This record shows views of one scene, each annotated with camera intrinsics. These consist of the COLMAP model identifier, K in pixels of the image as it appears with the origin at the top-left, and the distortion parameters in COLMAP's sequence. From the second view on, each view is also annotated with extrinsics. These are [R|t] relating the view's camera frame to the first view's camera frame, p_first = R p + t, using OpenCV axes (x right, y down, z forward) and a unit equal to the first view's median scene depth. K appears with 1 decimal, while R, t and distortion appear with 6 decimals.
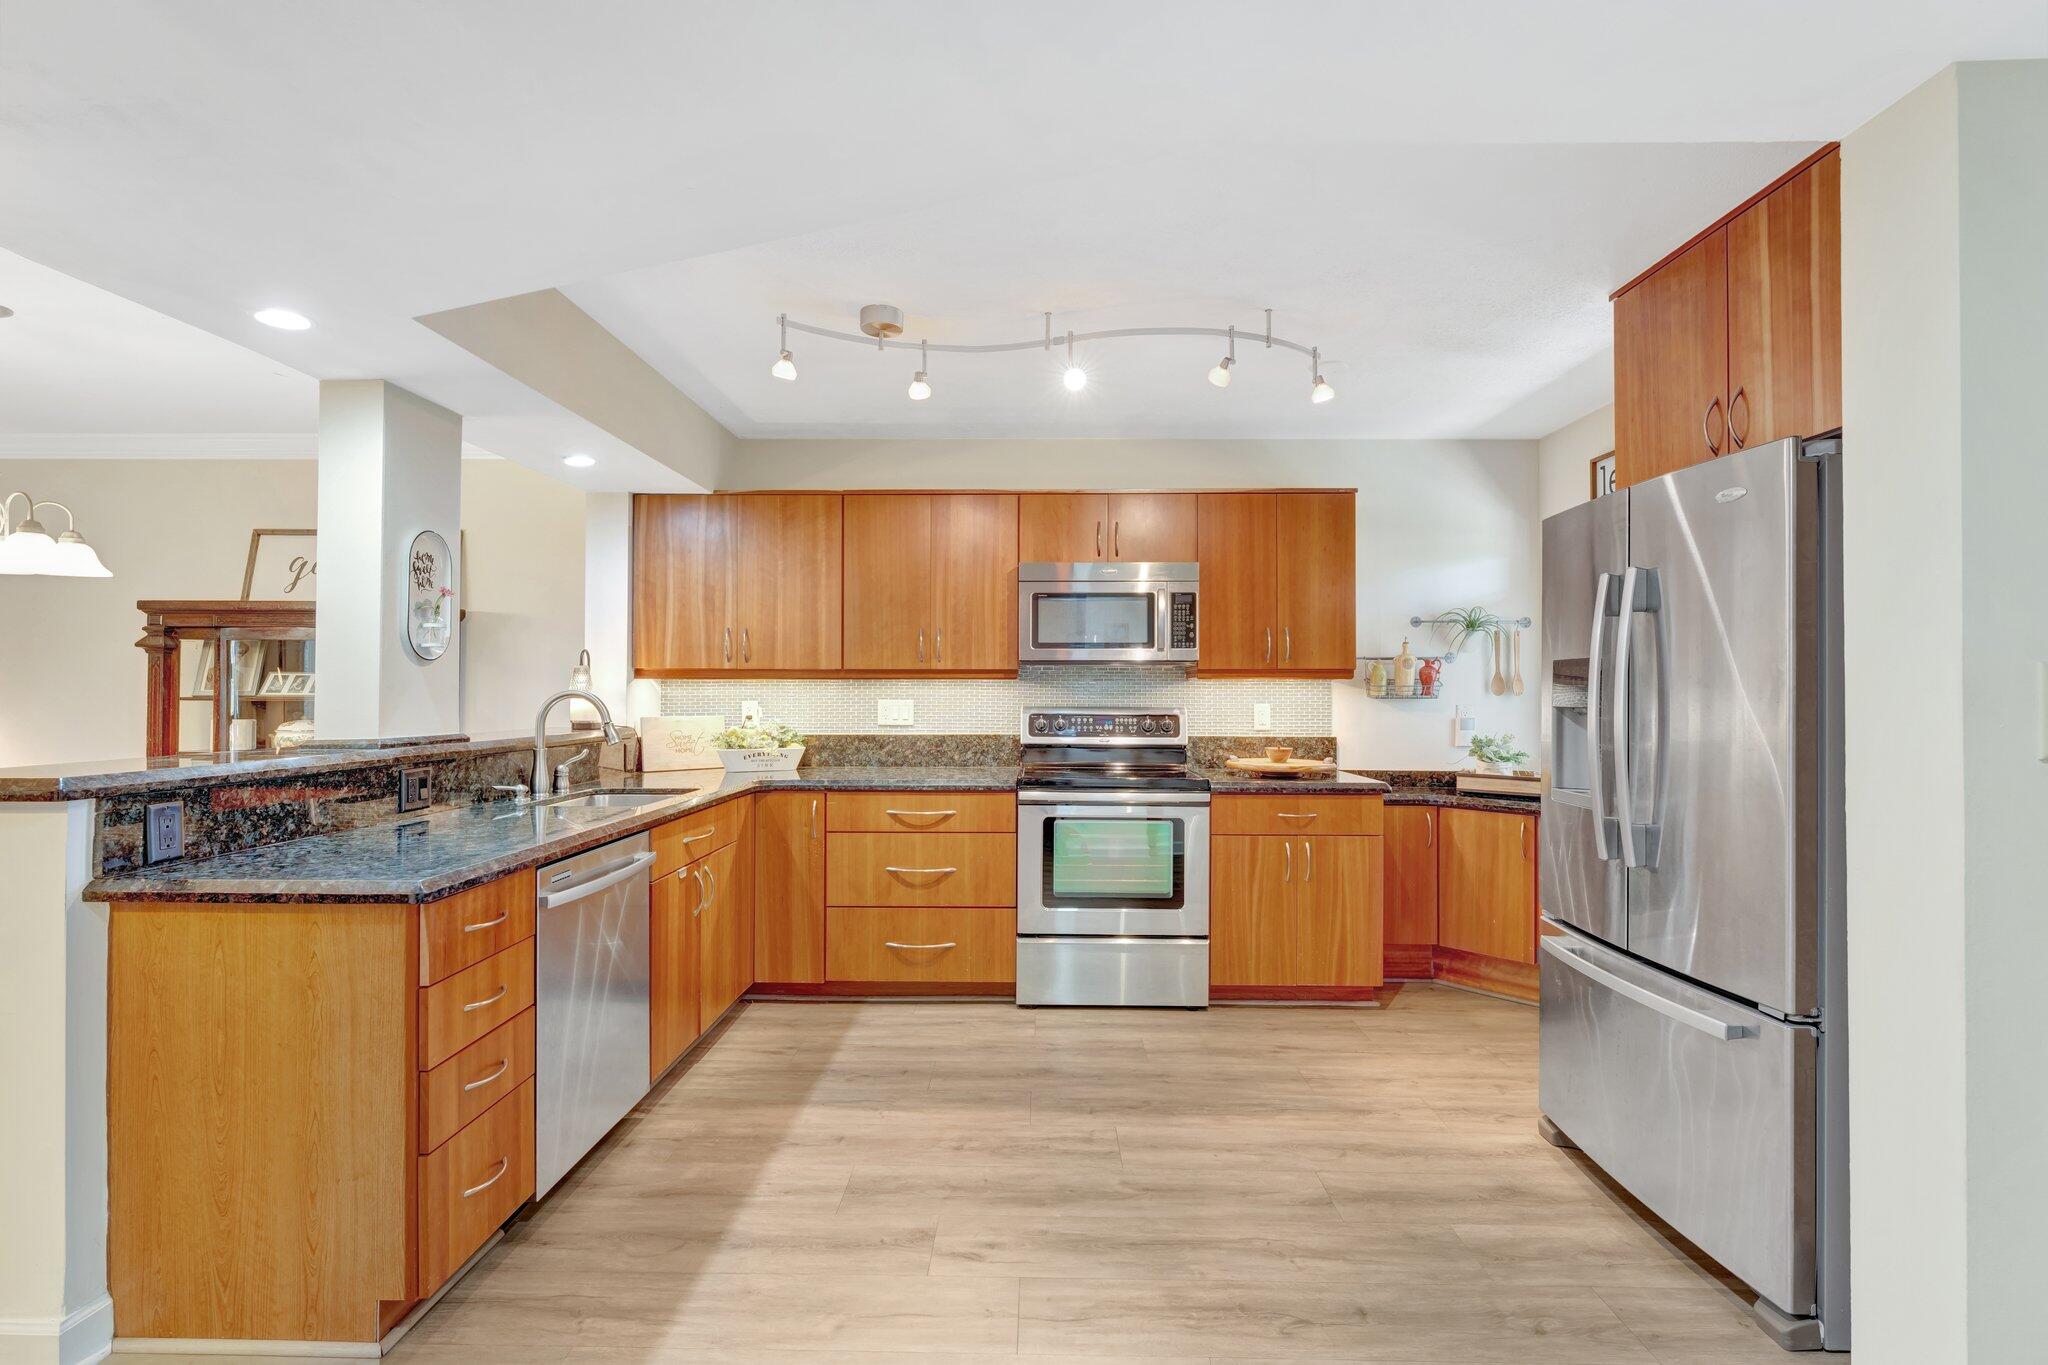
lens RADIAL K [[929.1, 0, 992.1], [0, 929.1, 679.0], [0, 0, 1]] dist [-0.001817, -0.002404]
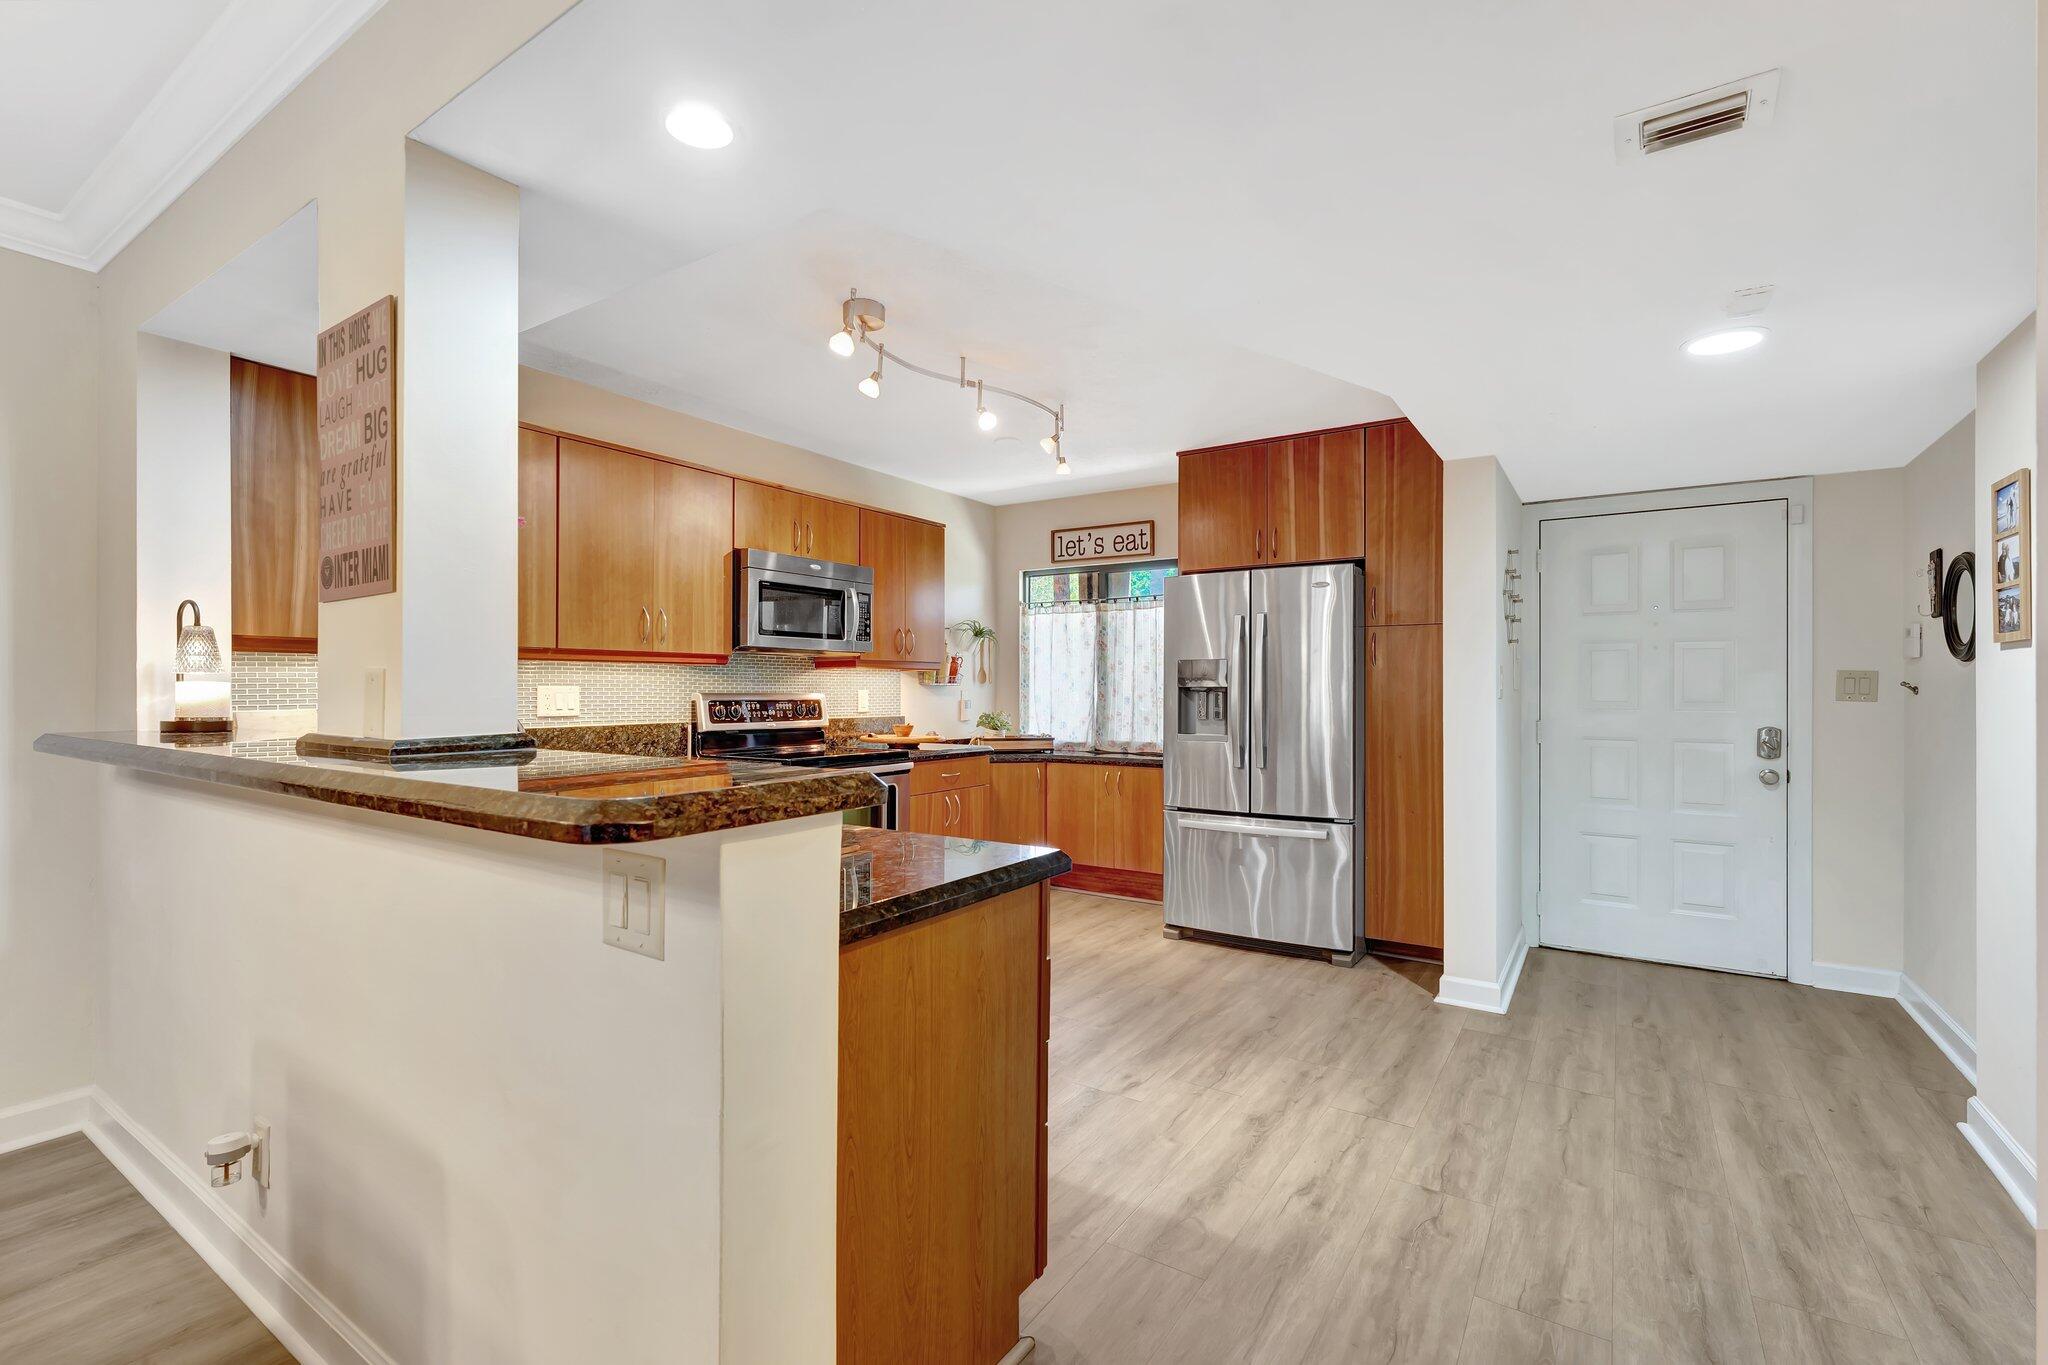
lens RADIAL K [[929.1, 0, 1013.9], [0, 929.1, 688.8], [0, 0, 1]] dist [-0.001817, -0.002404]
pose [[0.526095, 0.000021, 0.850426, -0.709289], [-0.011236, 0.999913, 0.006926, 0.016769], [-0.850352, -0.013199, 0.526049, 0.241975]]
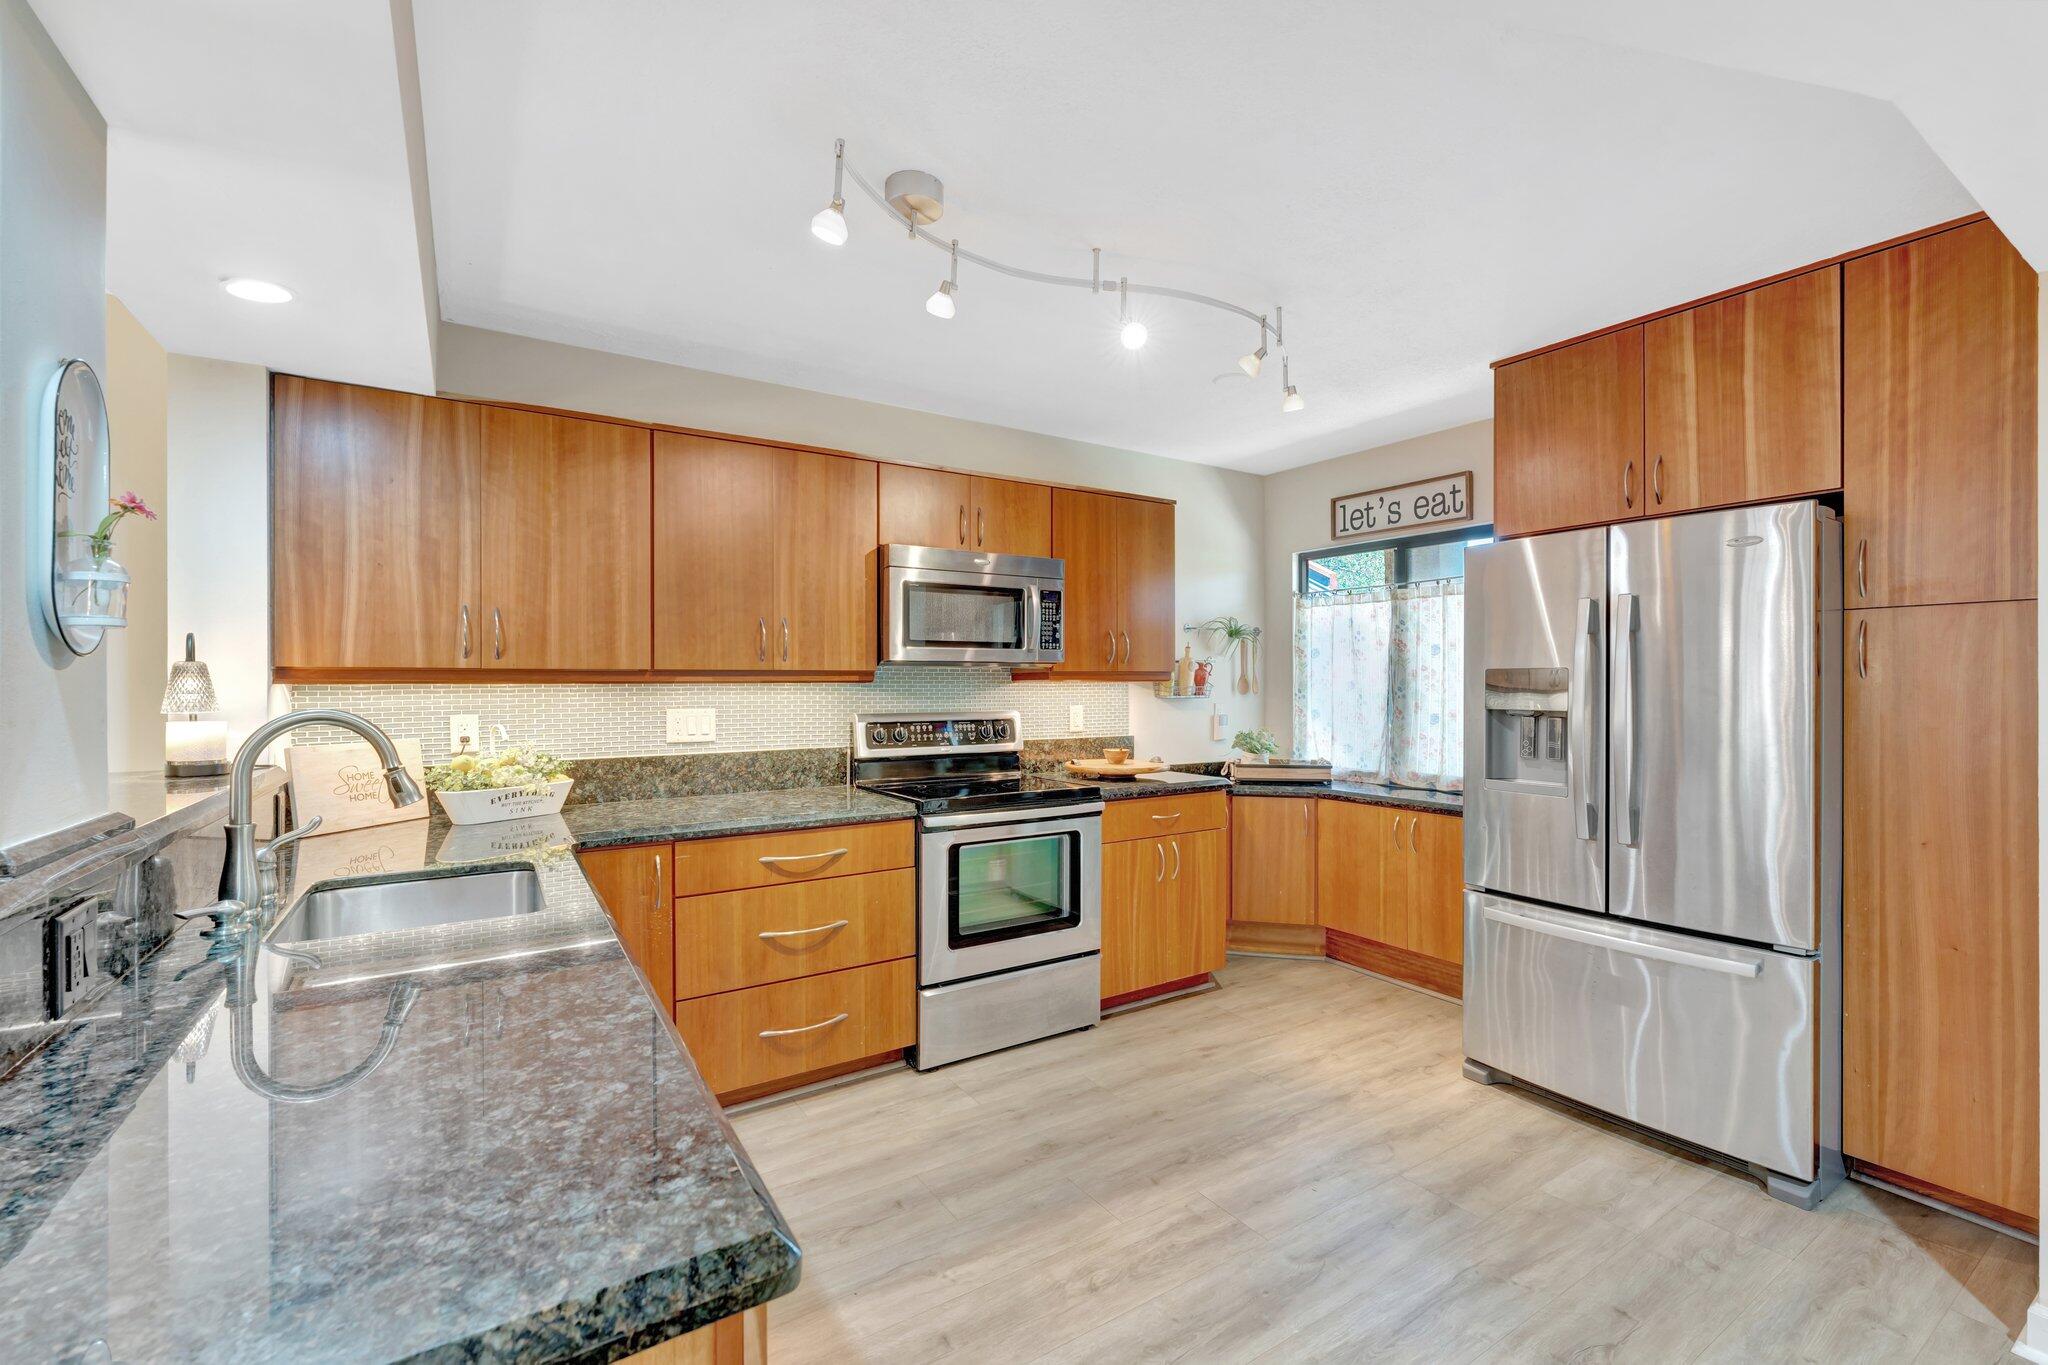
lens RADIAL K [[879.5, 0, 1008.2], [0, 879.5, 685.1], [0, 0, 1]] dist [-0.004722, 0.000075]
pose [[0.823945, -0.005628, 0.566642, -0.351815], [-0.003189, 0.999889, 0.014569, -0.010026], [-0.566661, -0.013811, 0.823835, 0.300039]]
